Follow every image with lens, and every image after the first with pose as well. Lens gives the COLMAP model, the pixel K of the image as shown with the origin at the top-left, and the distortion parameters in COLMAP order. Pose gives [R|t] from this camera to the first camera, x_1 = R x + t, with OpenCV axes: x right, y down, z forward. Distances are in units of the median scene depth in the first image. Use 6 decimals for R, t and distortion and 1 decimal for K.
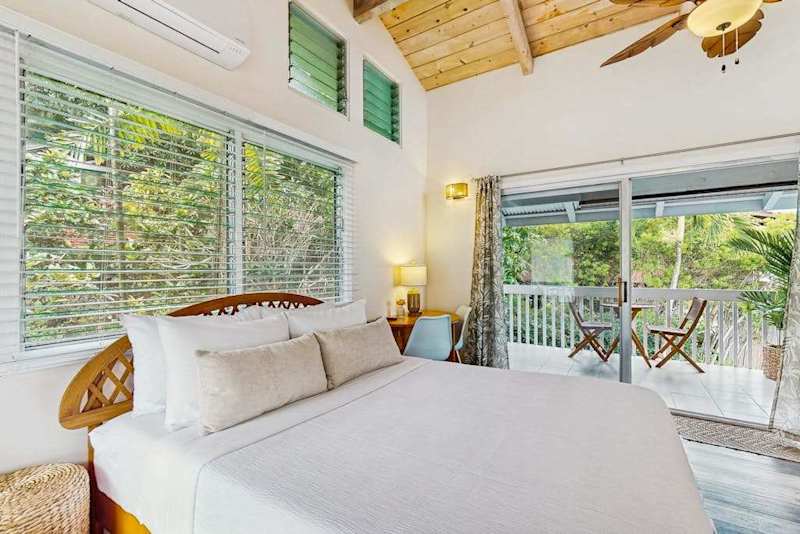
lens RADIAL K [[353.1, 0, 399.2], [0, 353.1, 266.7], [0, 0, 1]] dist [0.000788, 0.000345]
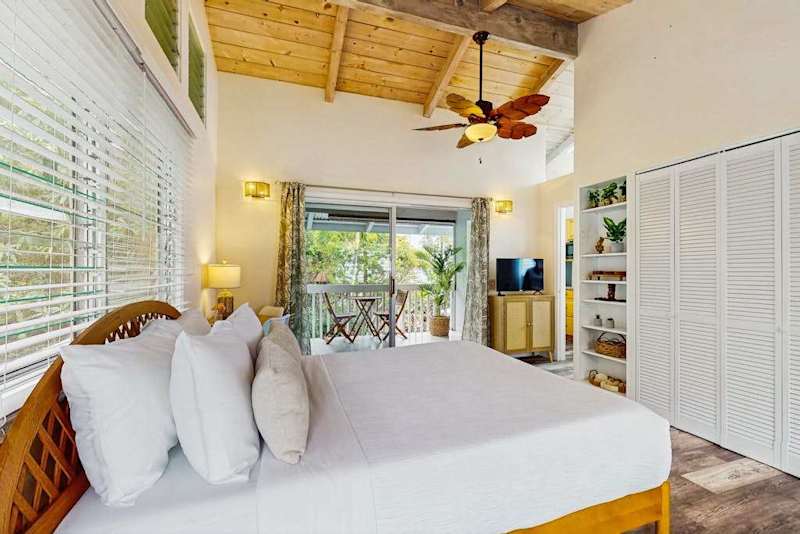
lens RADIAL K [[353.1, 0, 402.0], [0, 353.1, 269.4], [0, 0, 1]] dist [0.000788, 0.000345]
pose [[0.613300, 0.005628, 0.789830, -0.384144], [-0.003269, 0.999984, -0.004587, 0.009518], [-0.789844, 0.000231, 0.613308, 0.094075]]
